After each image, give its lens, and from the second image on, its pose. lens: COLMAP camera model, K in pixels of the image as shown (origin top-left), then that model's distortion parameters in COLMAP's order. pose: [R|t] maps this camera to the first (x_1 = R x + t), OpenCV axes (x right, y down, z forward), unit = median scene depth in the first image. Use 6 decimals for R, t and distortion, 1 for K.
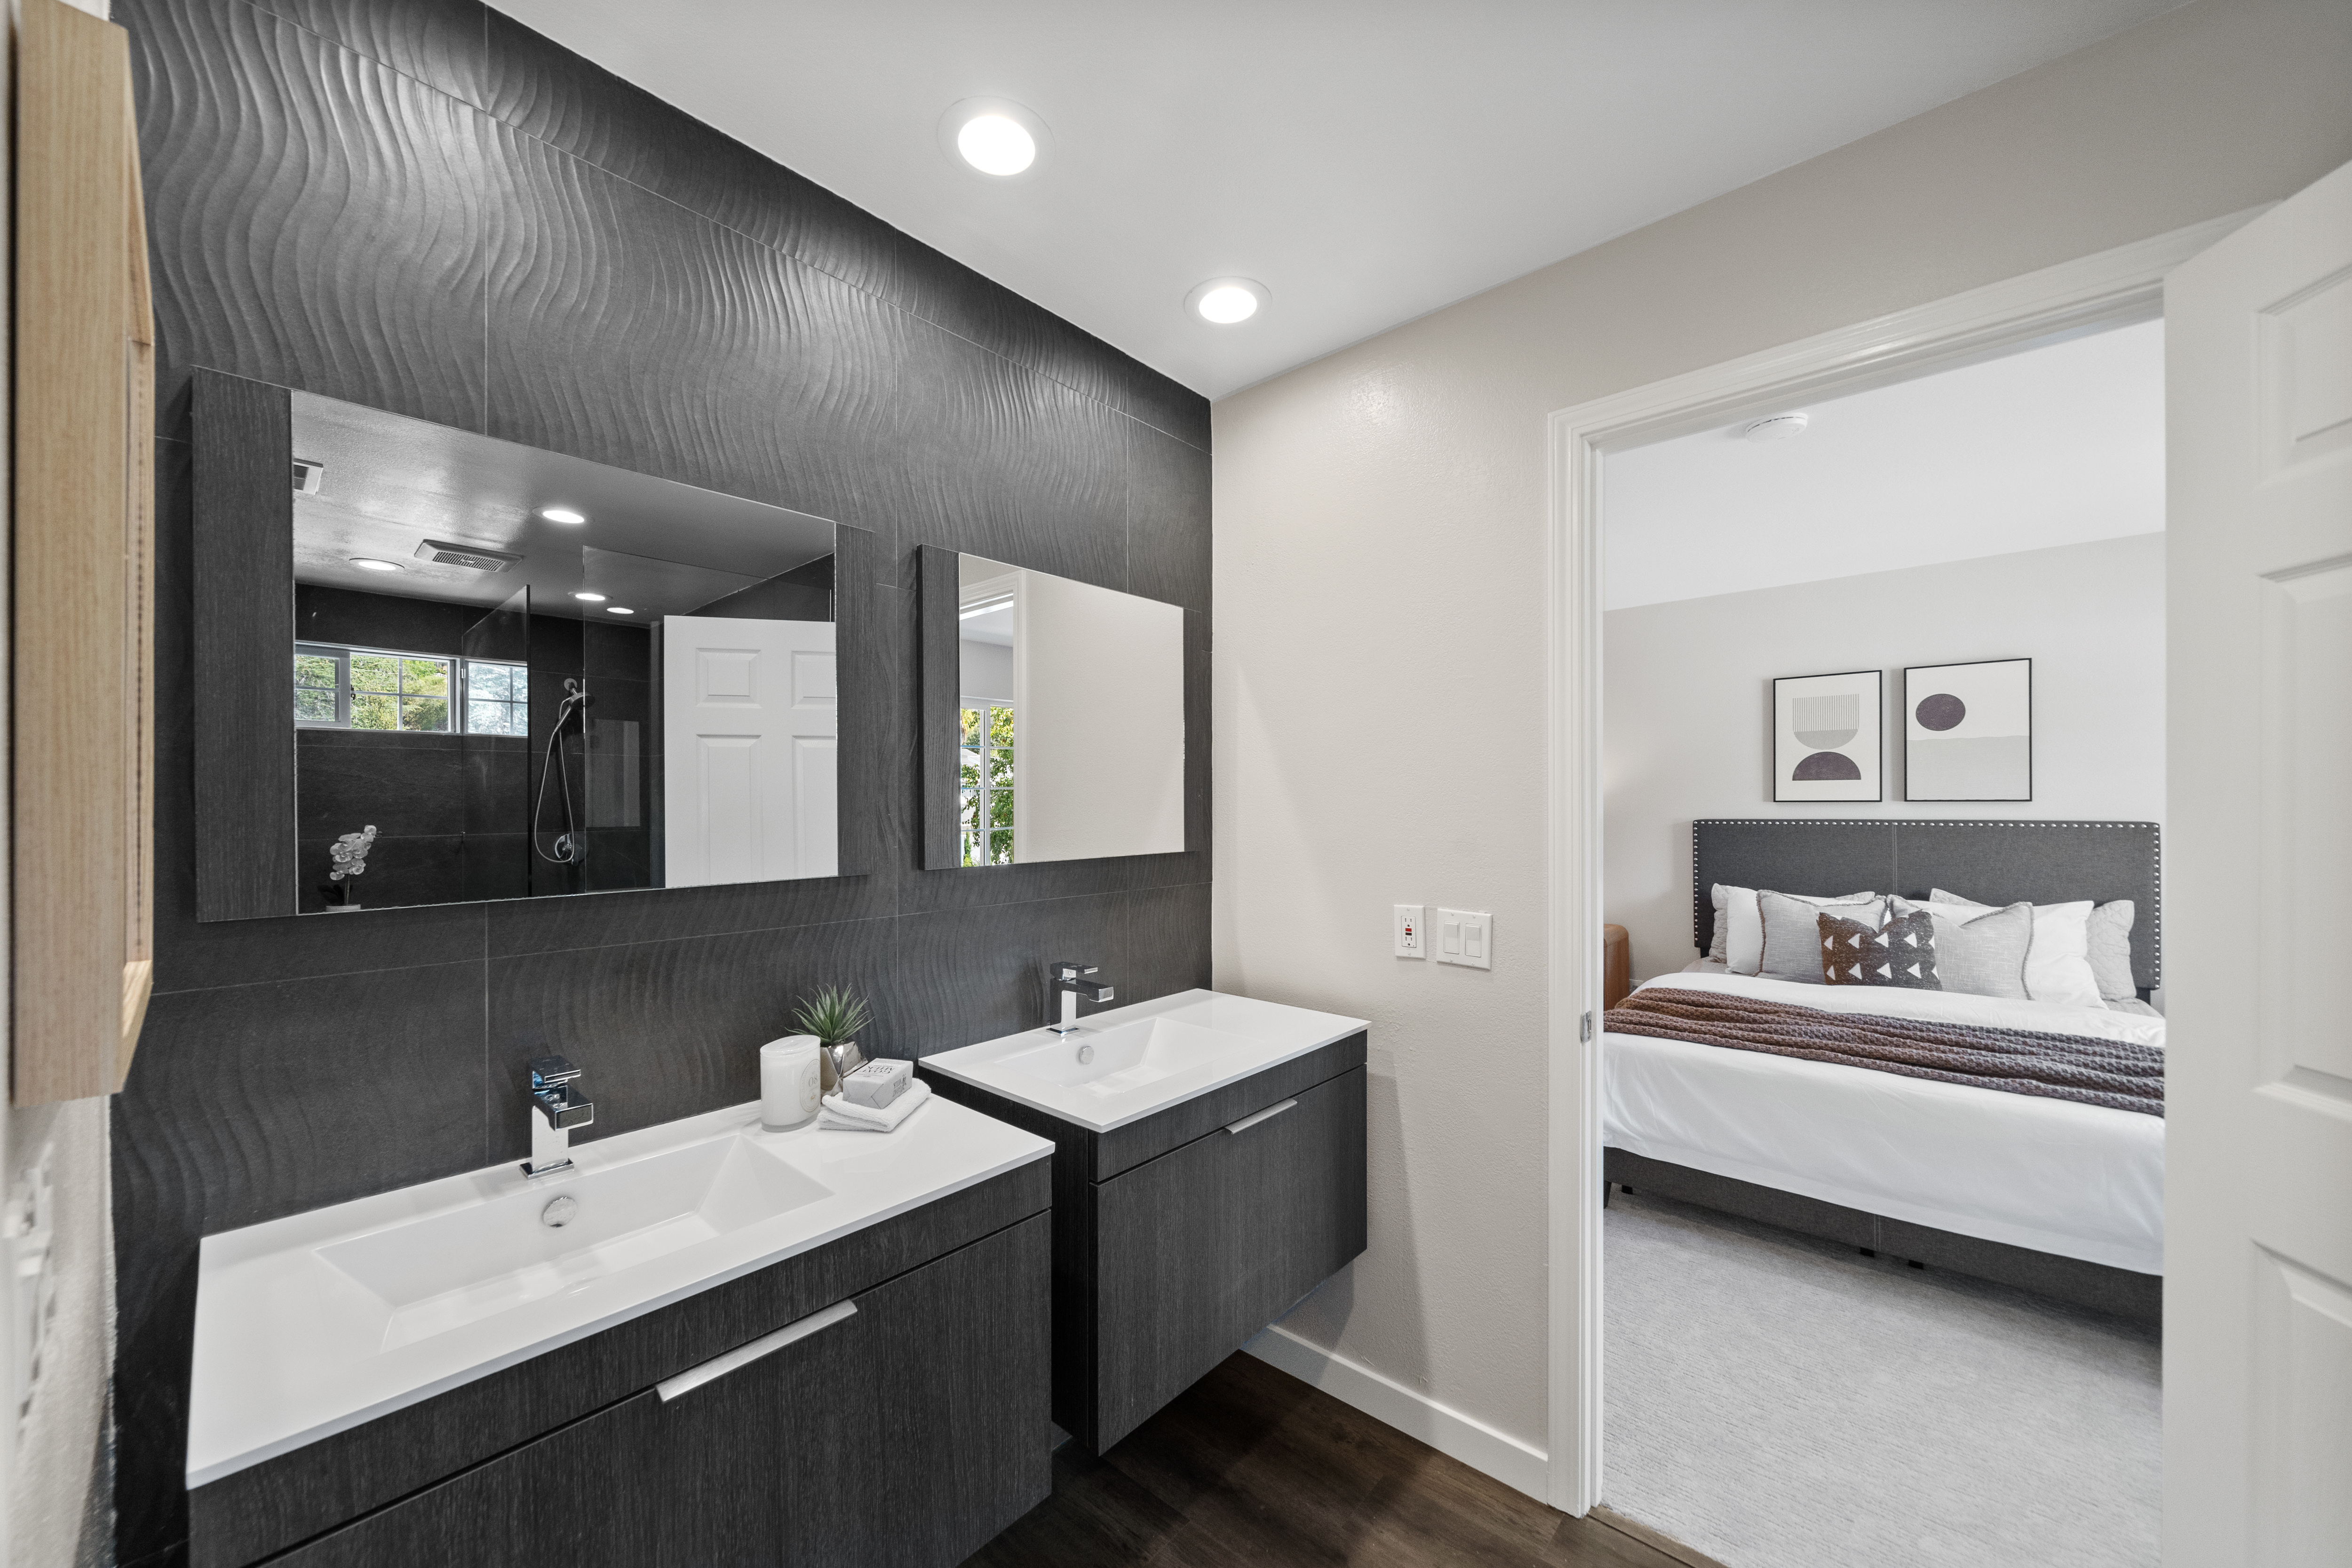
lens RADIAL K [[856.6, 0, 1157.0], [0, 856.6, 799.1], [0, 0, 1]] dist [-0.001731, -0.000123]
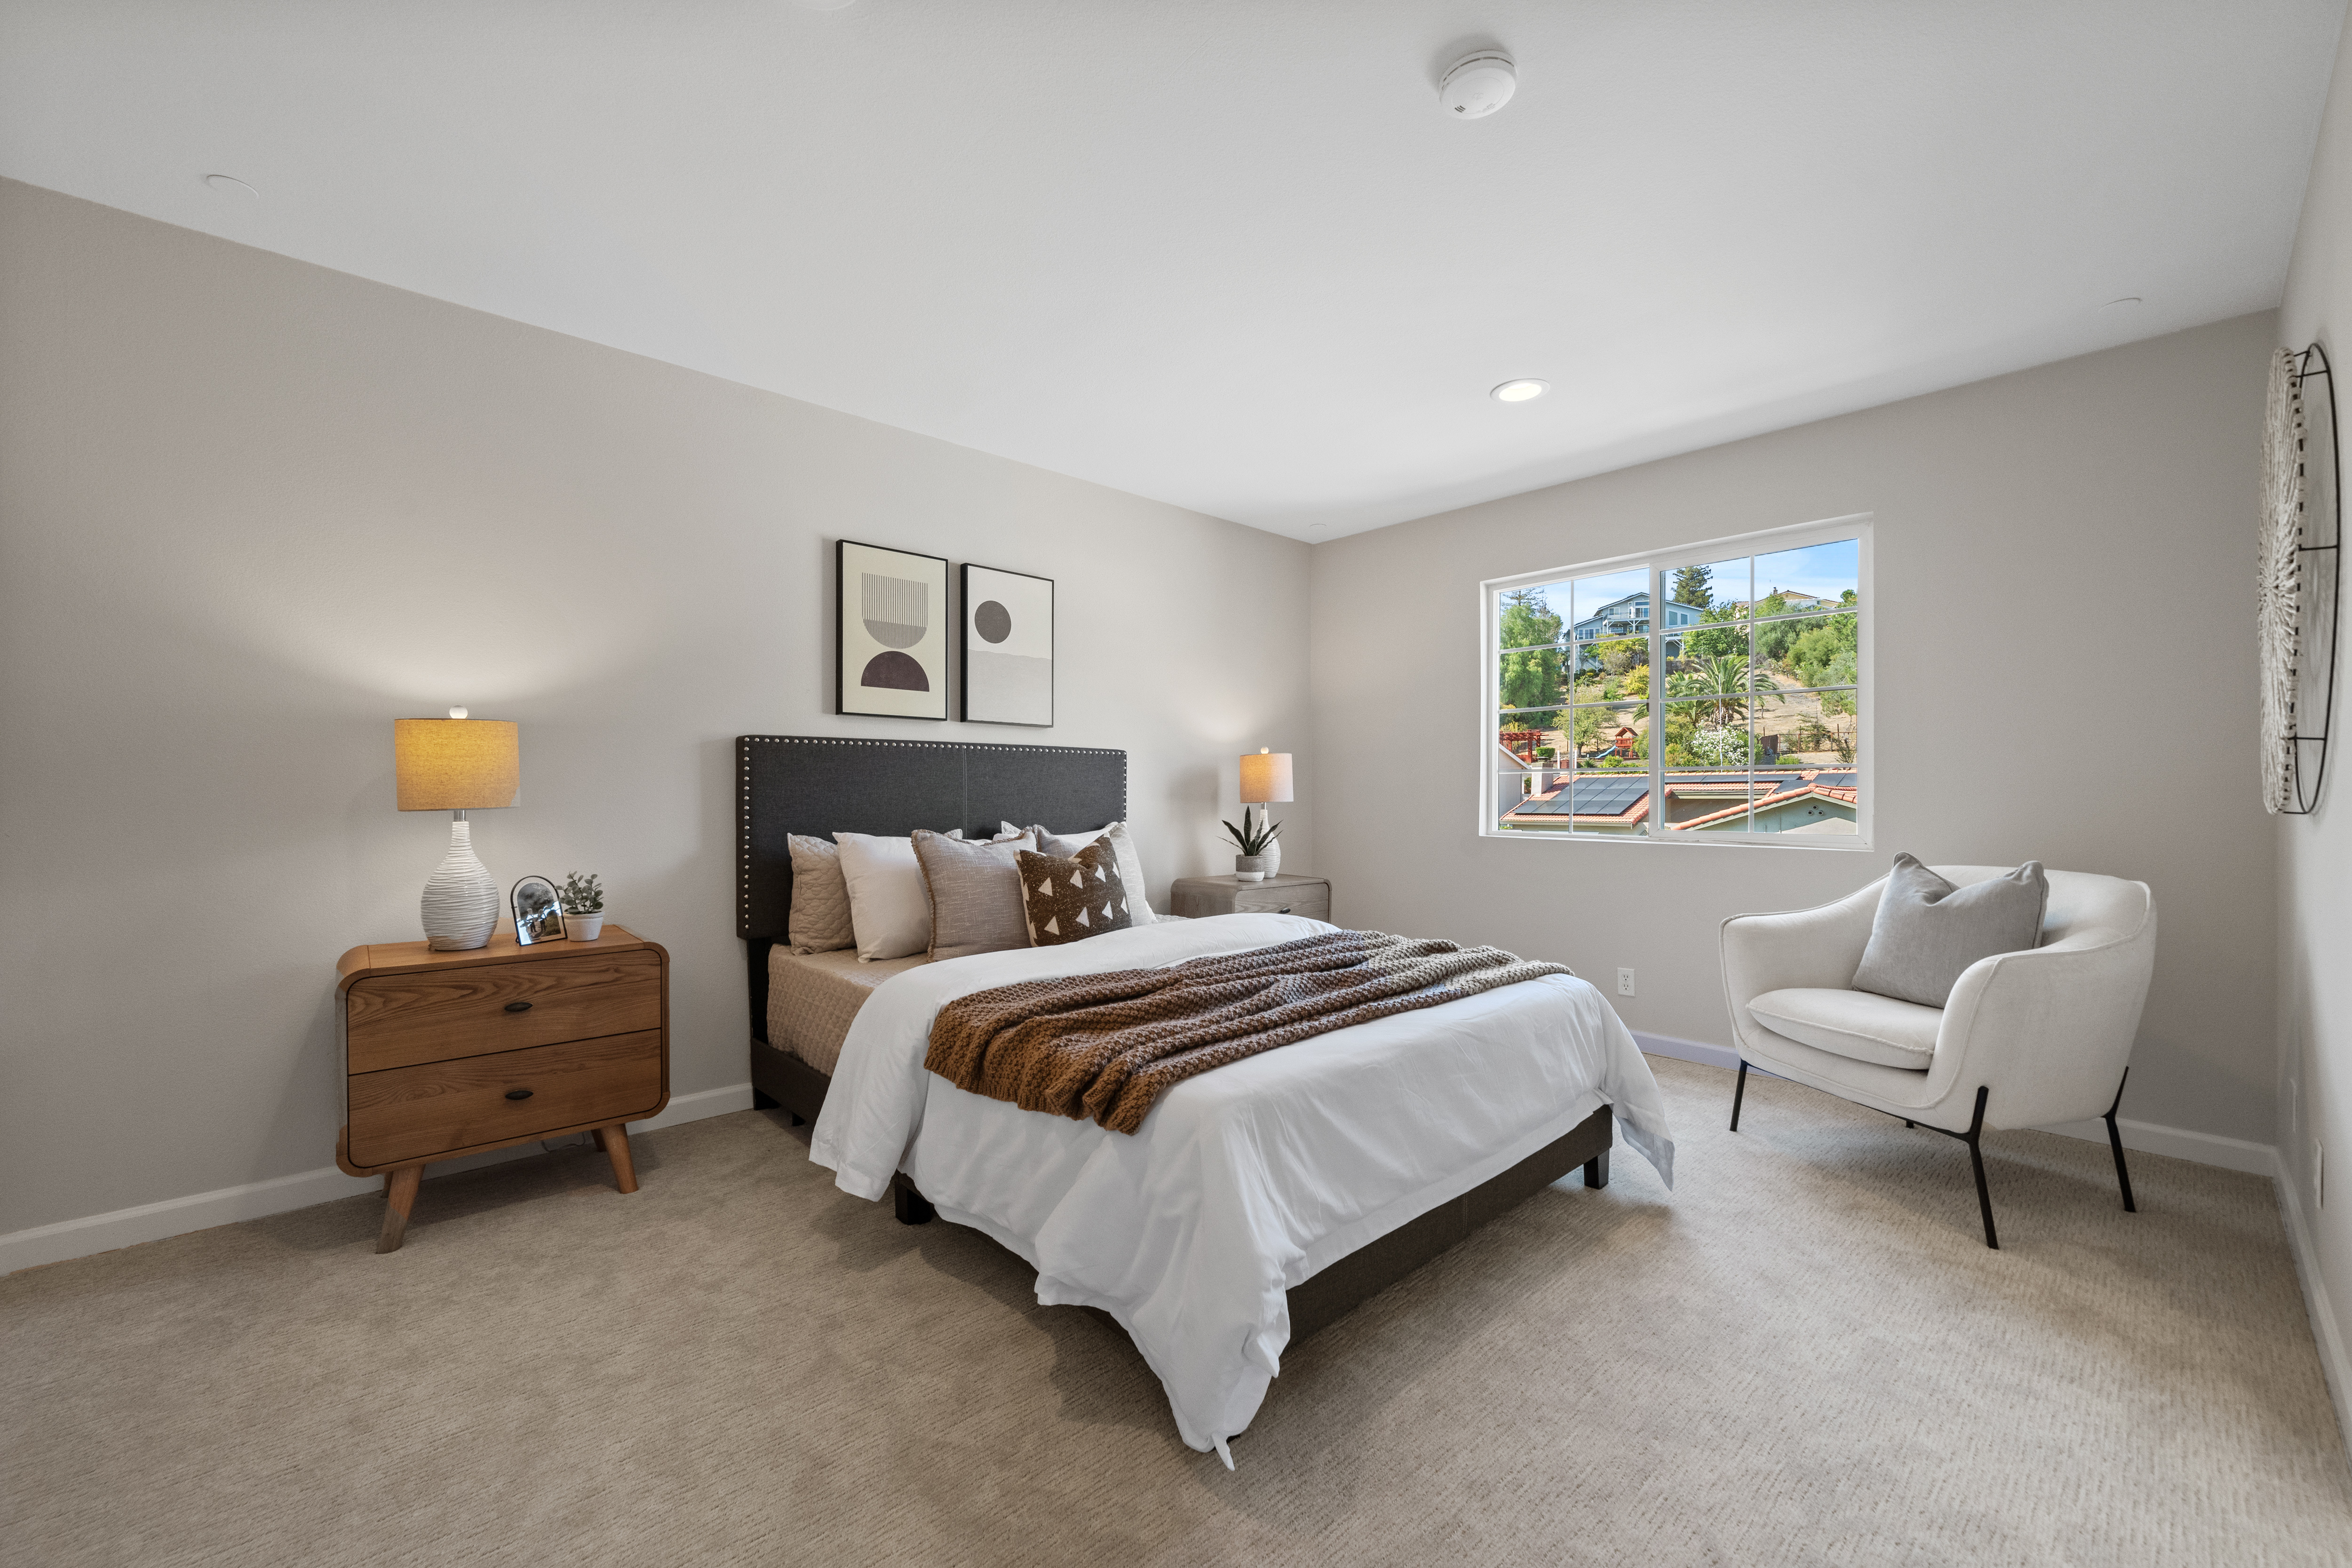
lens RADIAL K [[937.8, 0, 1135.0], [0, 937.8, 784.1], [0, 0, 1]] dist [-0.000717, -0.000037]
pose [[0.113540, 0.024324, 0.993236, -0.020213], [-0.004876, 0.999702, -0.023925, 0.086197], [-0.993521, -0.002127, 0.113625, 0.737960]]
